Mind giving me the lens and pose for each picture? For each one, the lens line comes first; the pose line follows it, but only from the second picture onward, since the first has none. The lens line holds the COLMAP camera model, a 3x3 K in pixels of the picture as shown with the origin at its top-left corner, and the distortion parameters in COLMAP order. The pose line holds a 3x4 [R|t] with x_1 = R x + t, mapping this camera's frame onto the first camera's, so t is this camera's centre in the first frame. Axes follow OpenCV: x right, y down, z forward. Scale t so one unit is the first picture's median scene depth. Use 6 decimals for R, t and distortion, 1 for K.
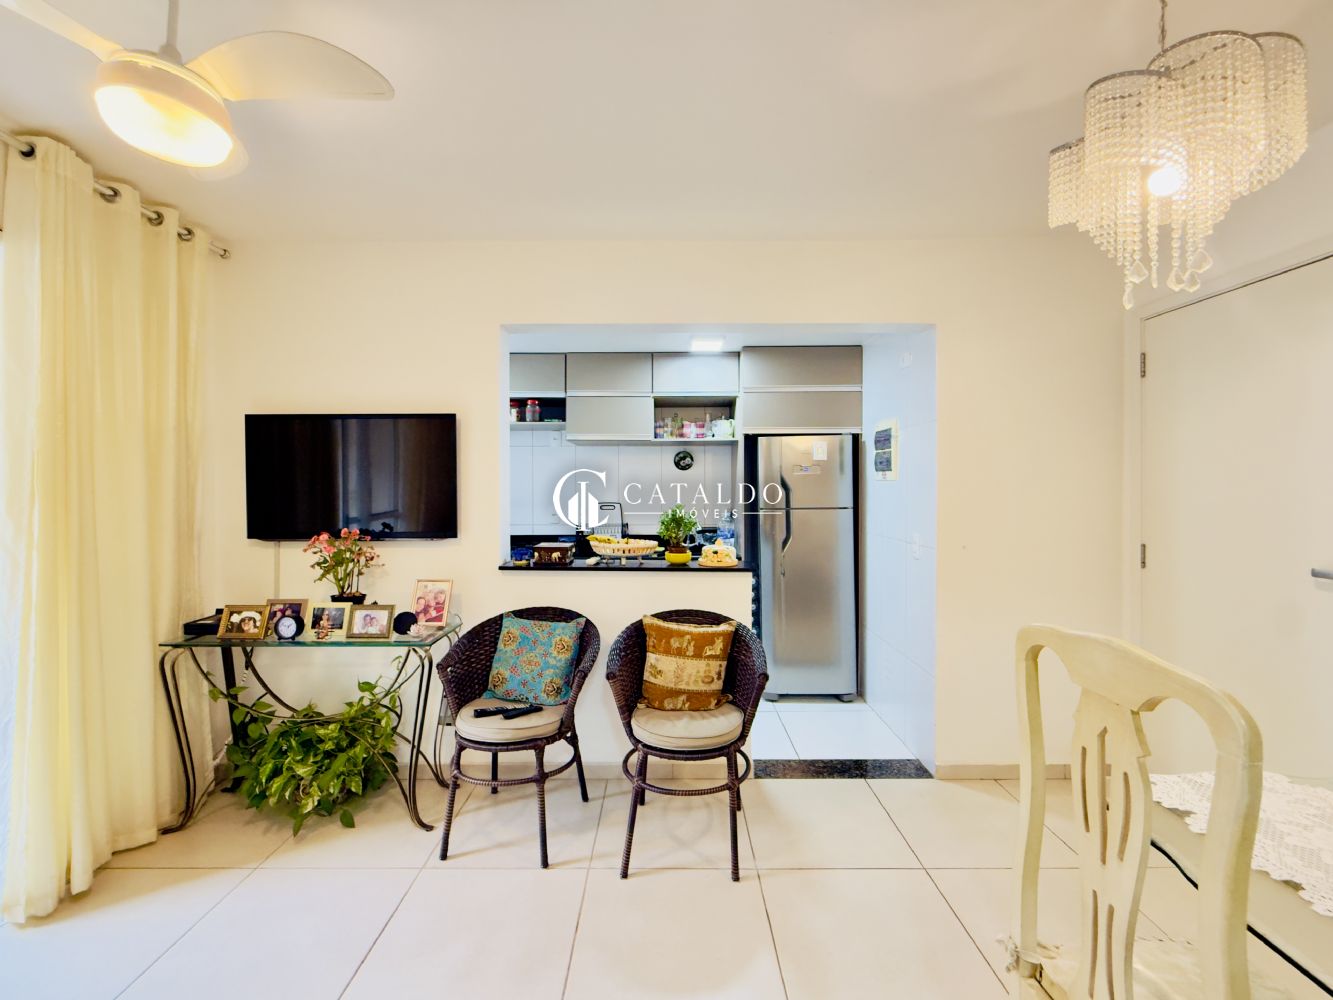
lens RADIAL K [[541.7, 0, 661.7], [0, 541.7, 492.6], [0, 0, 1]] dist [-0.000014, -0.000220]
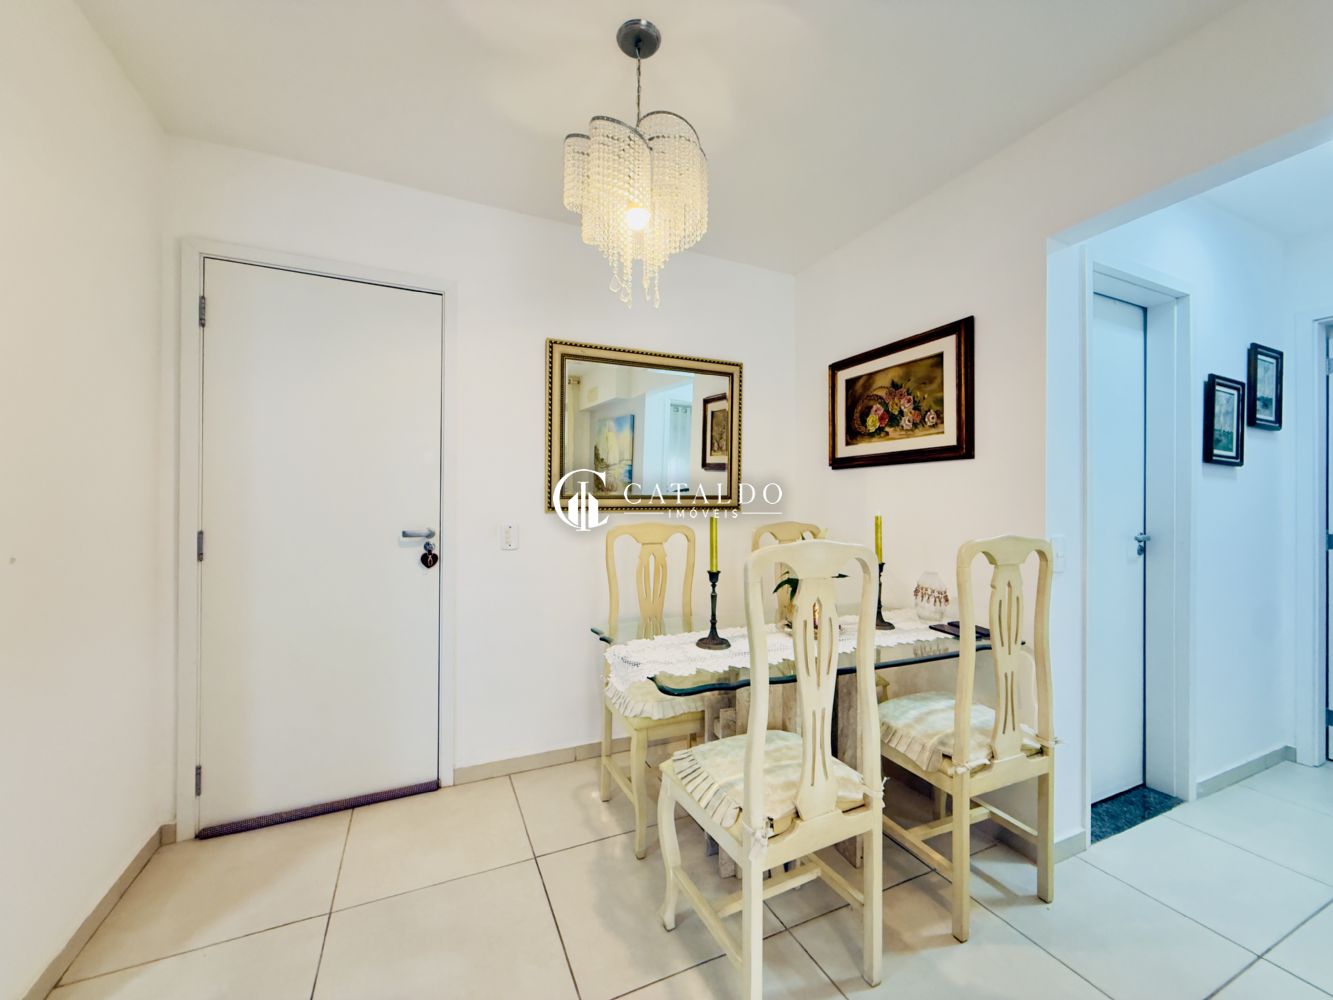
lens RADIAL K [[529.8, 0, 663.3], [0, 529.8, 500.4], [0, 0, 1]] dist [-0.000601, 0.000000]
pose [[-0.426574, 0.005357, 0.904437, -0.116128], [0.007719, 0.999968, -0.002282, 0.049945], [-0.904420, 0.006008, -0.426601, 0.640797]]
